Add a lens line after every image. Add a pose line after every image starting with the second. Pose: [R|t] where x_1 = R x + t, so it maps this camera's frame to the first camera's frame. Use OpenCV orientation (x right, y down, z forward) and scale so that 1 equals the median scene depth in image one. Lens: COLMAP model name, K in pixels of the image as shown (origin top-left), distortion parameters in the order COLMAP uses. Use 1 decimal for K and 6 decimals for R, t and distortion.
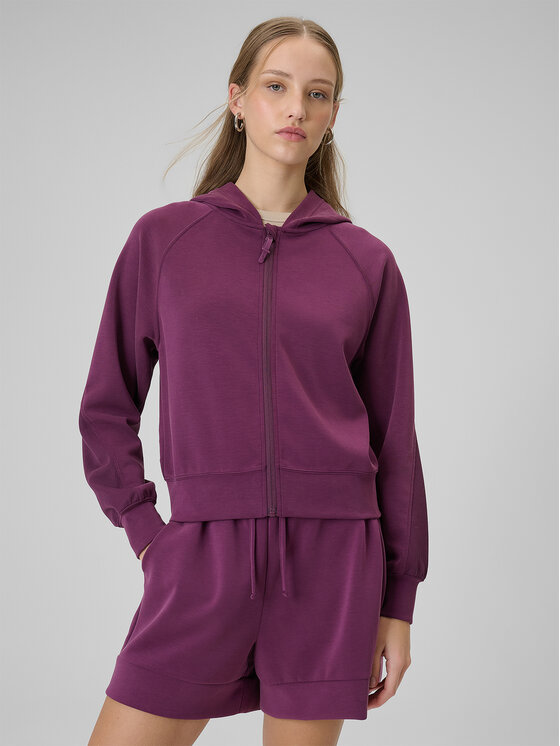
lens RADIAL K [[952.8, 0, 280.0], [0, 952.8, 373.0], [0, 0, 1]] dist [0.007033, -0.006653]
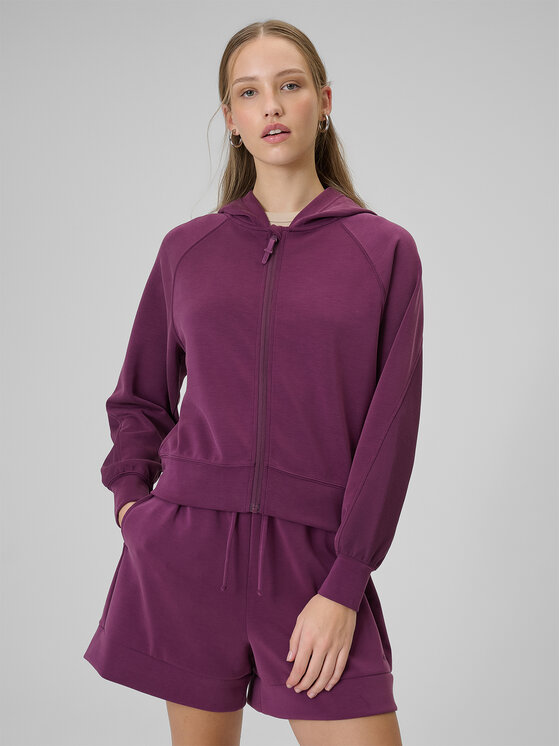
lens RADIAL K [[971.4, 0, 280.0], [0, 971.4, 373.0], [0, 0, 1]] dist [-0.001908, 0.008754]
pose [[0.593712, 0.011653, -0.804593, 0.826053], [-0.039739, 0.999100, -0.014853, 0.015586], [0.803695, 0.040792, 0.593641, 0.400436]]
